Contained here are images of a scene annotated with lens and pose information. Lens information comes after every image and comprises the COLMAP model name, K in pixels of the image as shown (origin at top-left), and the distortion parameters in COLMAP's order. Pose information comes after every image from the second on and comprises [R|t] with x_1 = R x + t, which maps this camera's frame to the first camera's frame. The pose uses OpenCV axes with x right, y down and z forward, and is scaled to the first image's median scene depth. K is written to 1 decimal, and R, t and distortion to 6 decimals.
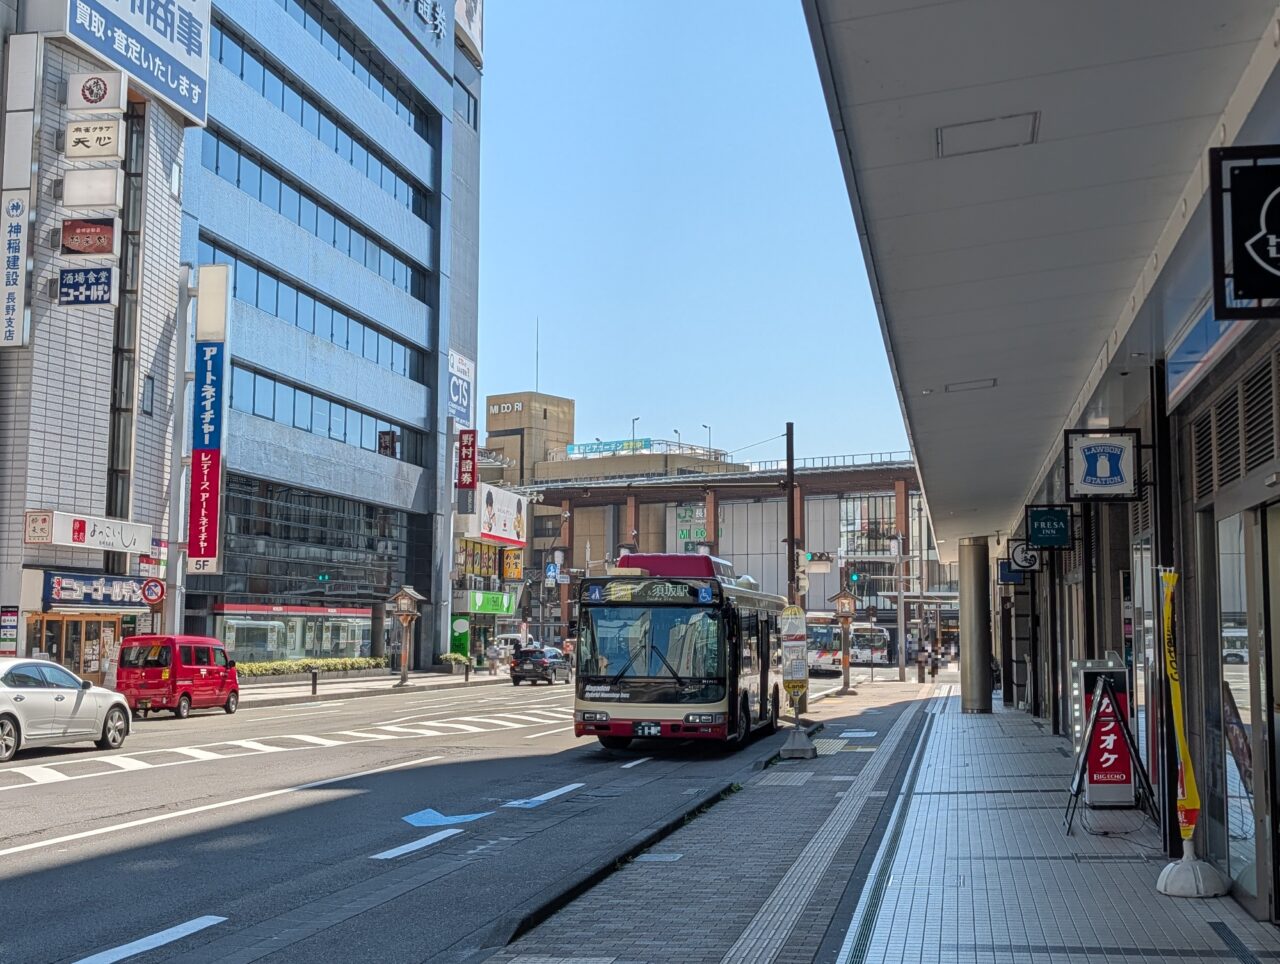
lens RADIAL K [[1536.7, 0, 640.0], [0, 1536.7, 482.0], [0, 0, 1]] dist [-0.014351, -0.017625]
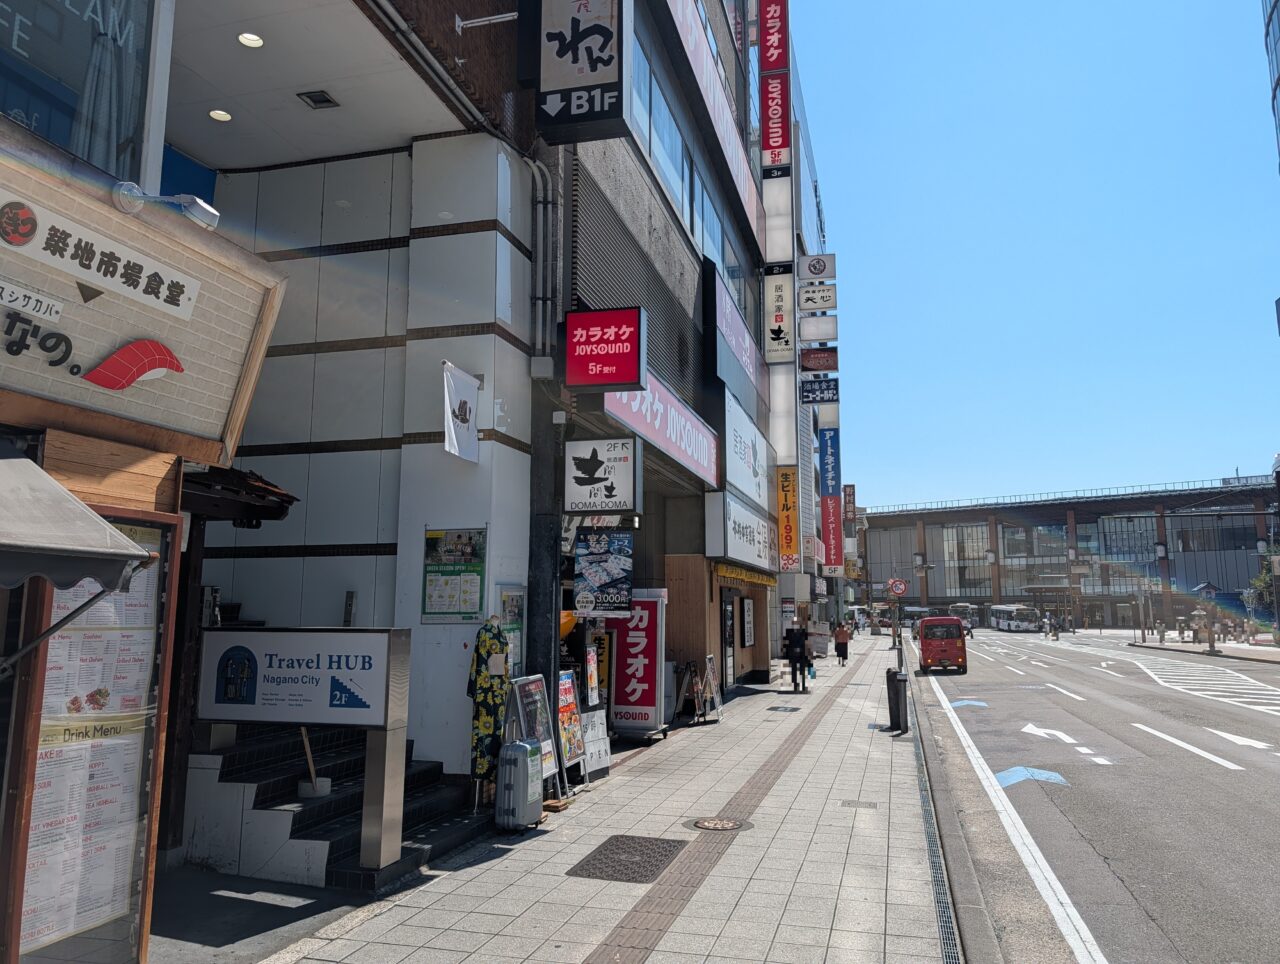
lens RADIAL K [[926.0, 0, 640.0], [0, 926.0, 482.0], [0, 0, 1]] dist [-0.003380, -0.001118]
pose [[0.998215, -0.013093, -0.058267, -0.421026], [0.010659, 0.999065, -0.041891, 0.001618], [0.058761, 0.041195, 0.997422, 0.047143]]
